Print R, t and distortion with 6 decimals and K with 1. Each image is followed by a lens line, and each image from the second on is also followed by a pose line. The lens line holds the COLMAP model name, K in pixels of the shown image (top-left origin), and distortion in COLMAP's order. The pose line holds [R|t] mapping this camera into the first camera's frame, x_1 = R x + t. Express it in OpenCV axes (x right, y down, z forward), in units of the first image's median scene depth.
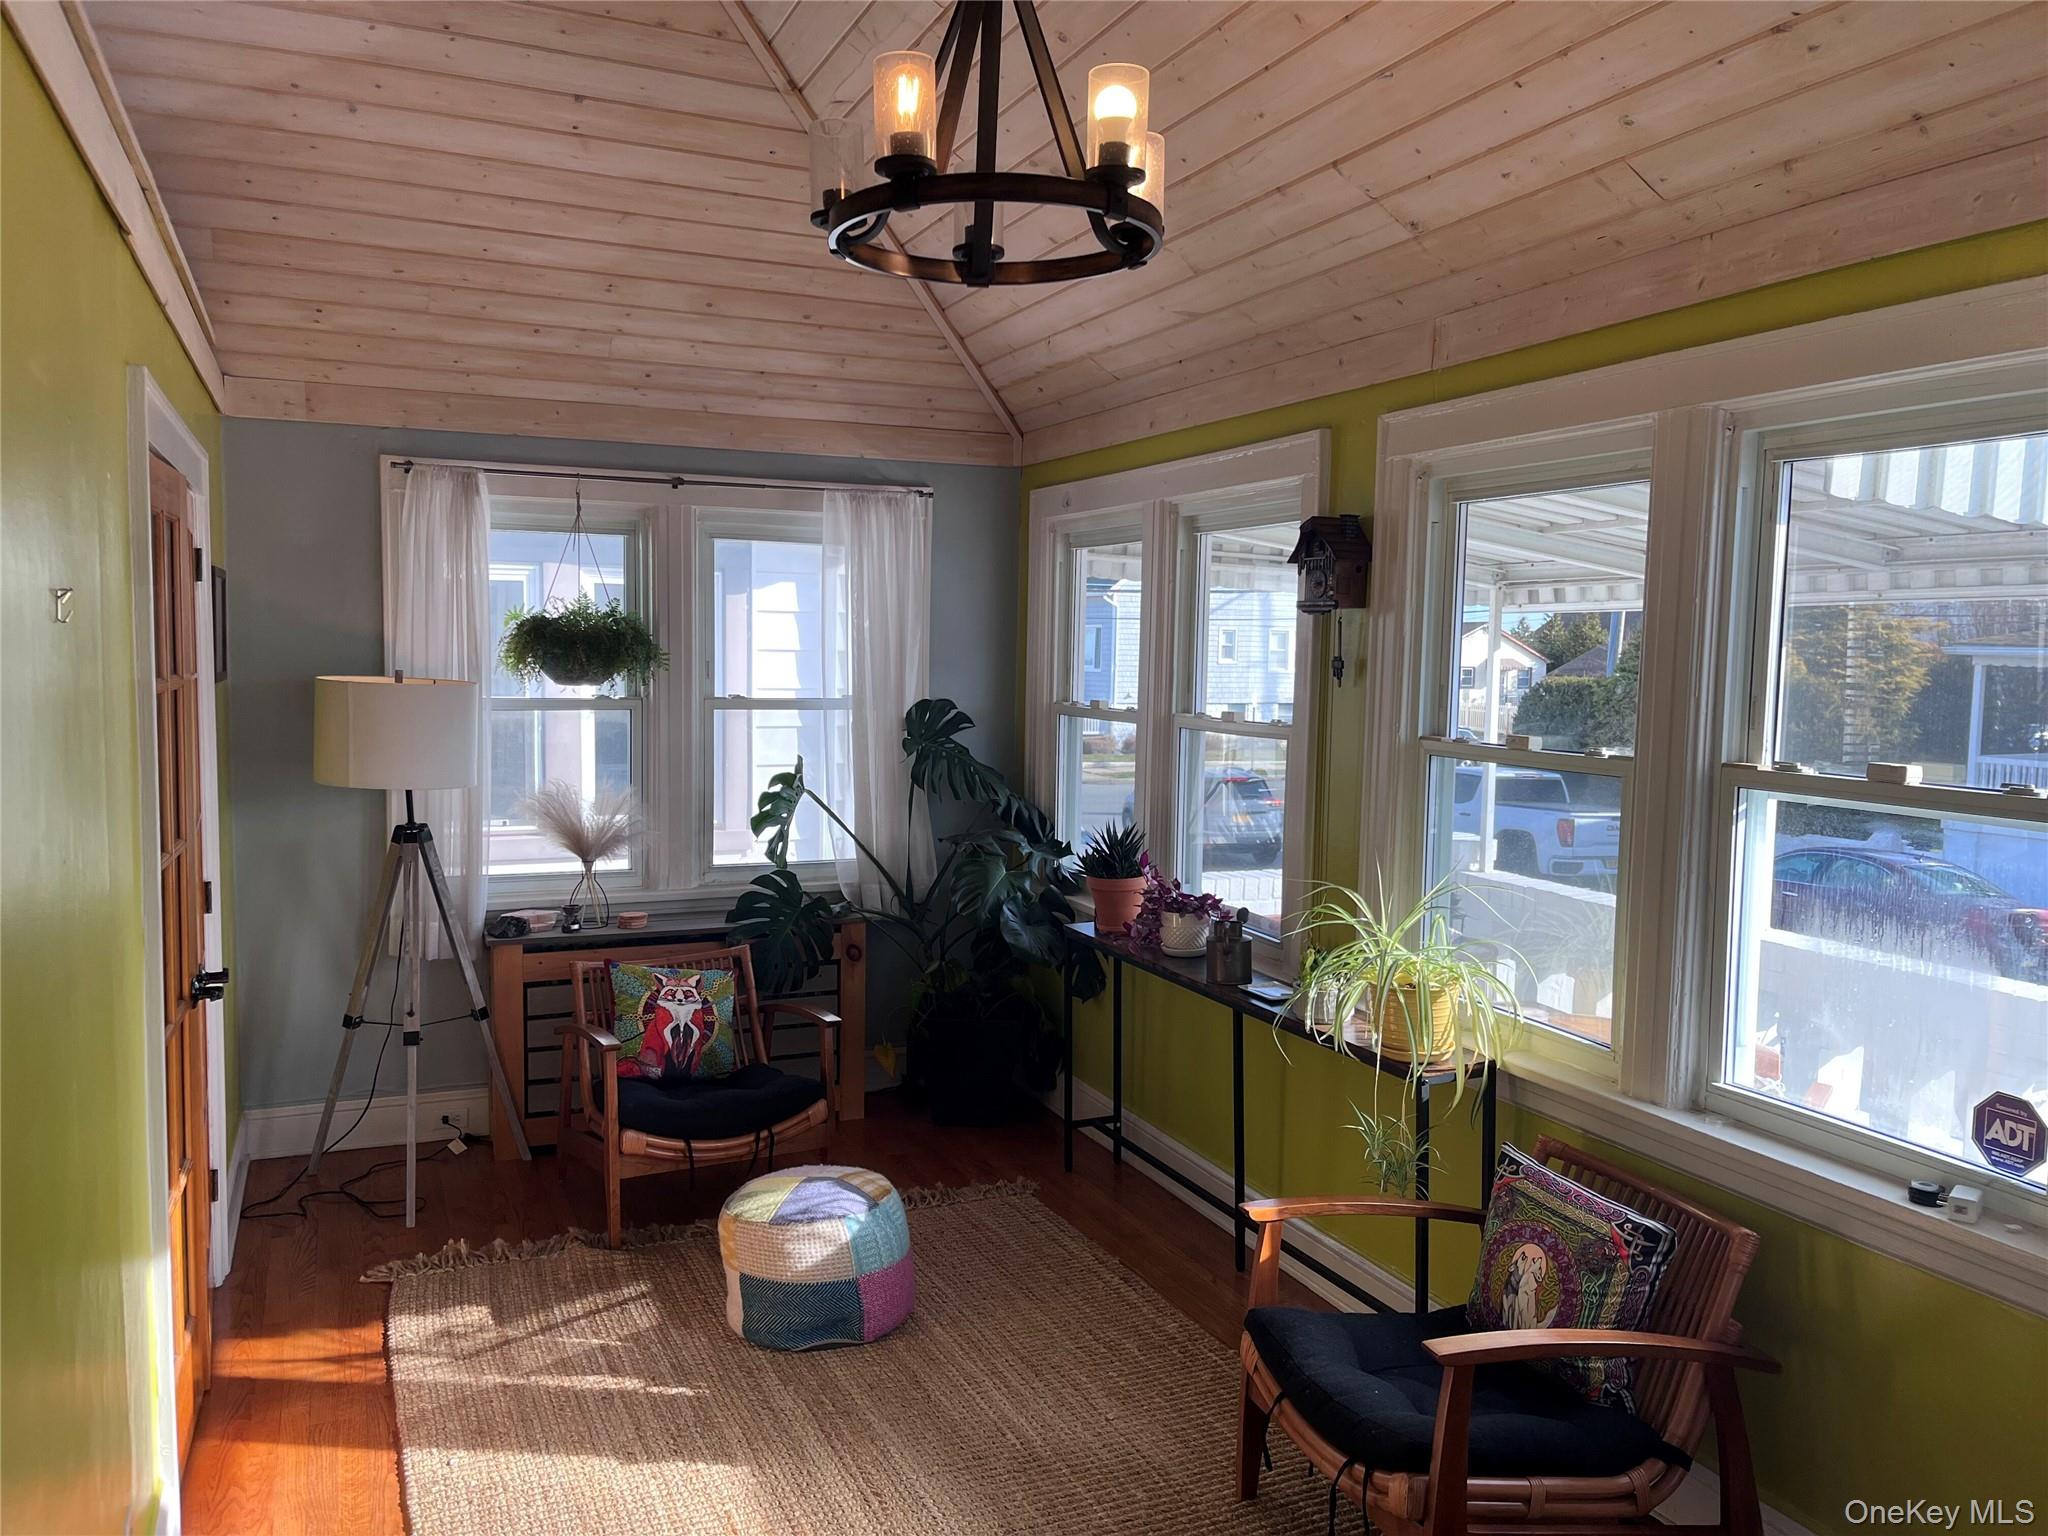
lens RADIAL K [[1557.8, 0, 1012.8], [0, 1557.8, 778.4], [0, 0, 1]] dist [0.056130, -0.078482]
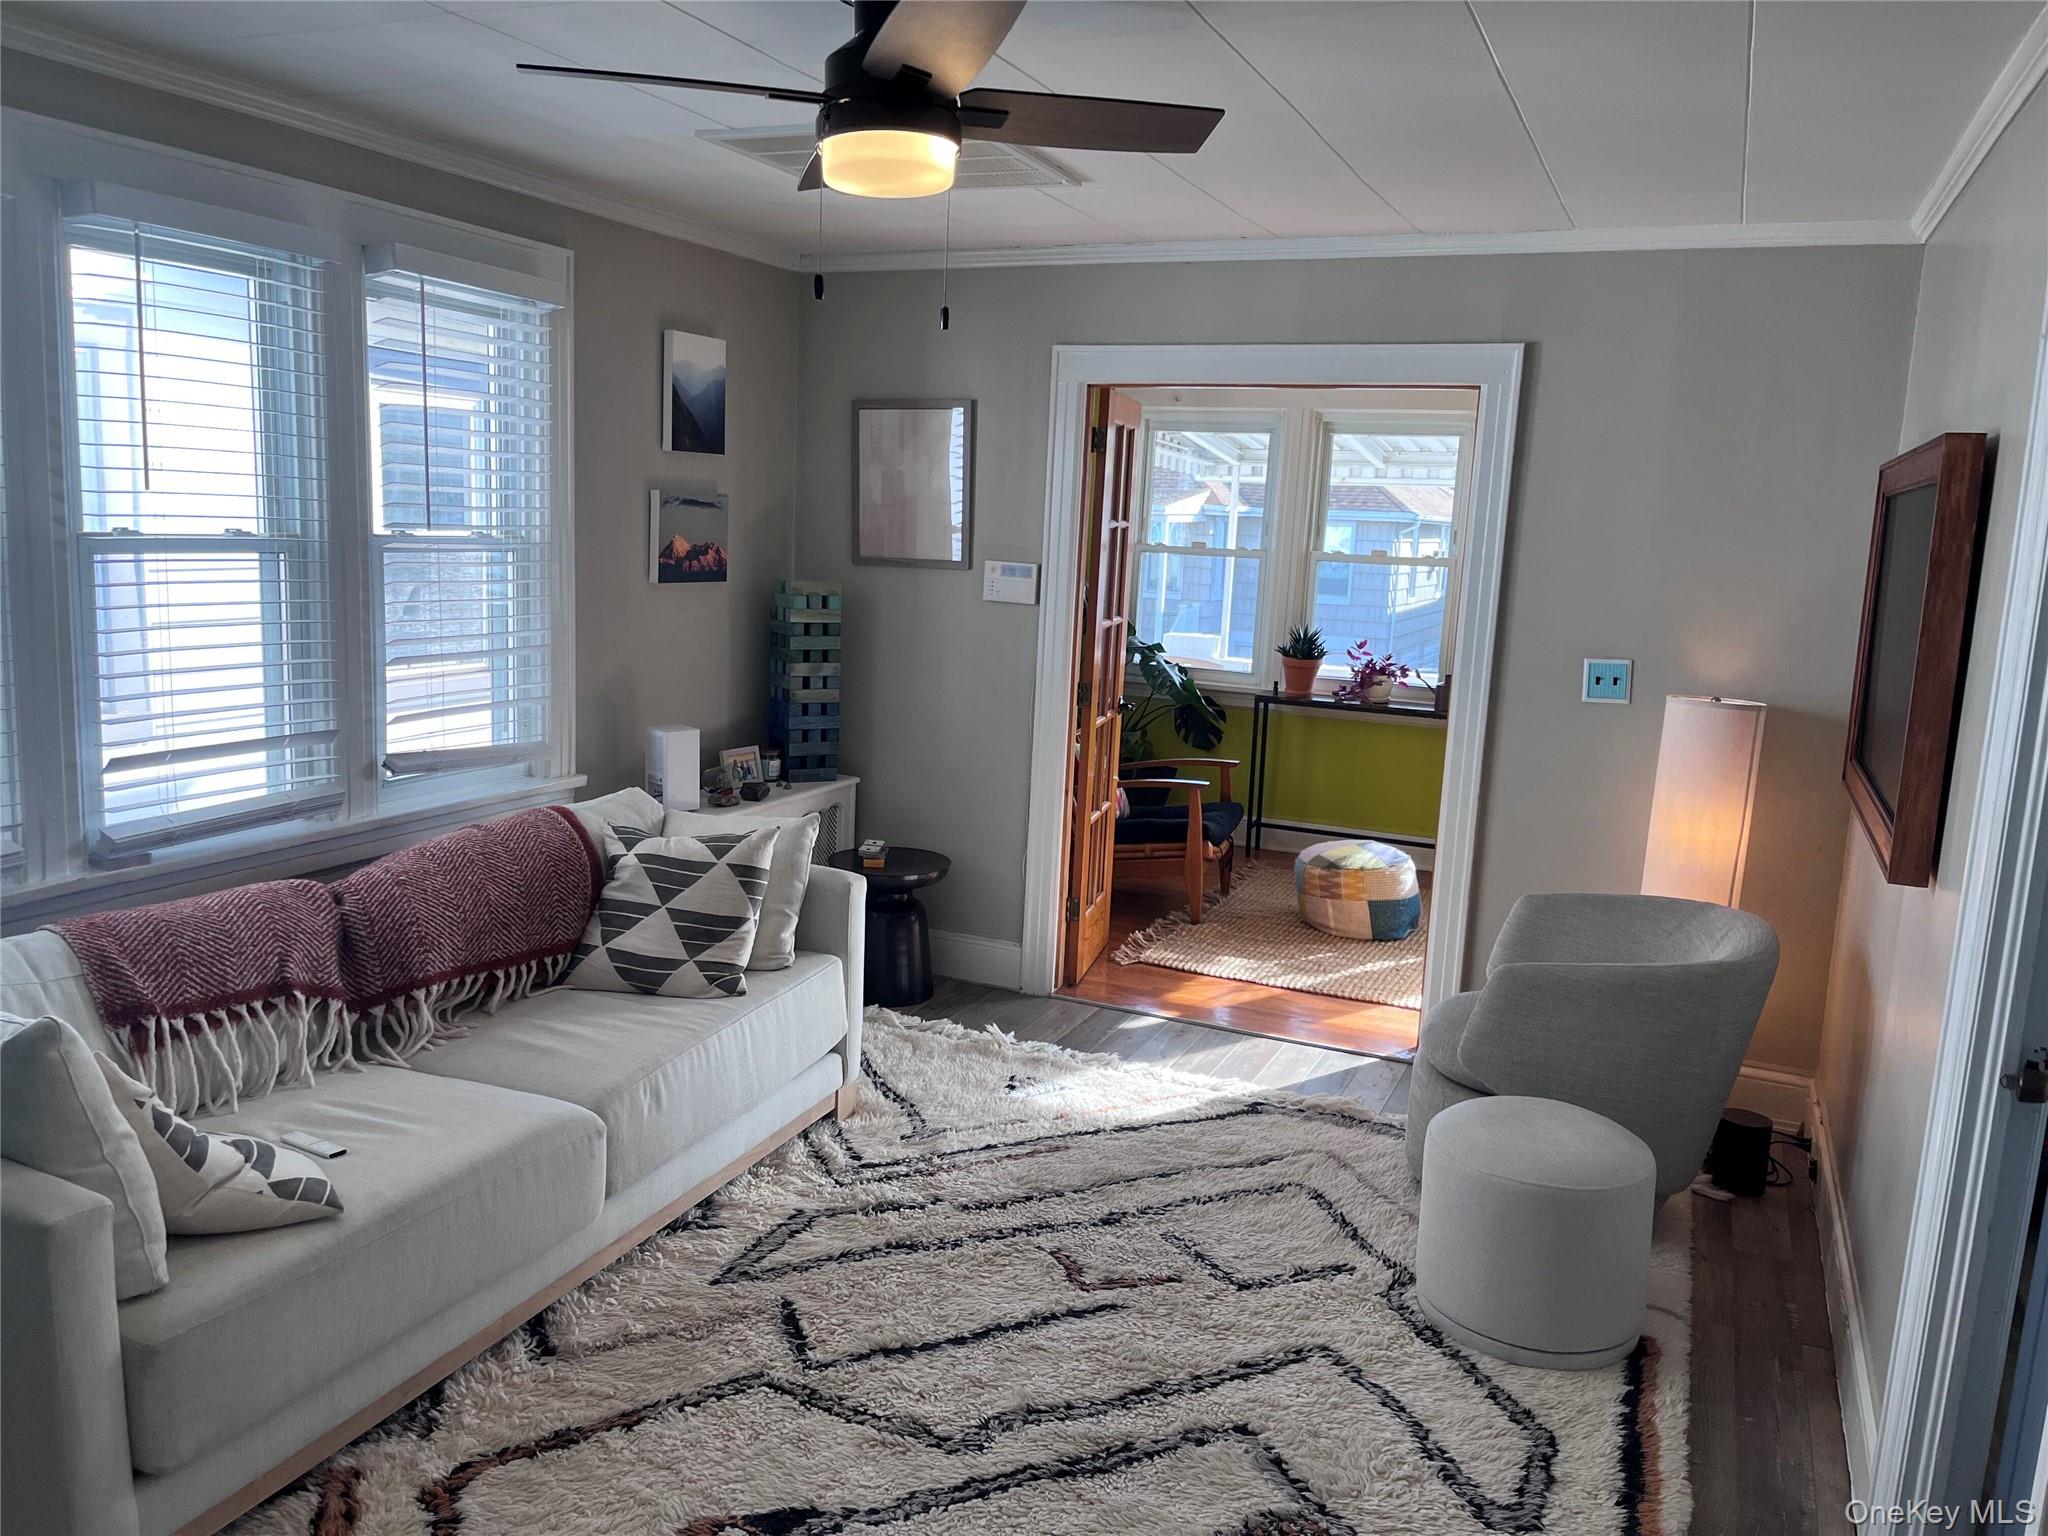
lens RADIAL K [[1557.8, 0, 1019.8], [0, 1557.8, 771.7], [0, 0, 1]] dist [0.056130, -0.078482]
pose [[0.732136, -0.093080, 0.674769, -1.430153], [0.028445, 0.993933, 0.106244, 0.003213], [-0.680564, -0.058591, 0.730342, 0.073992]]
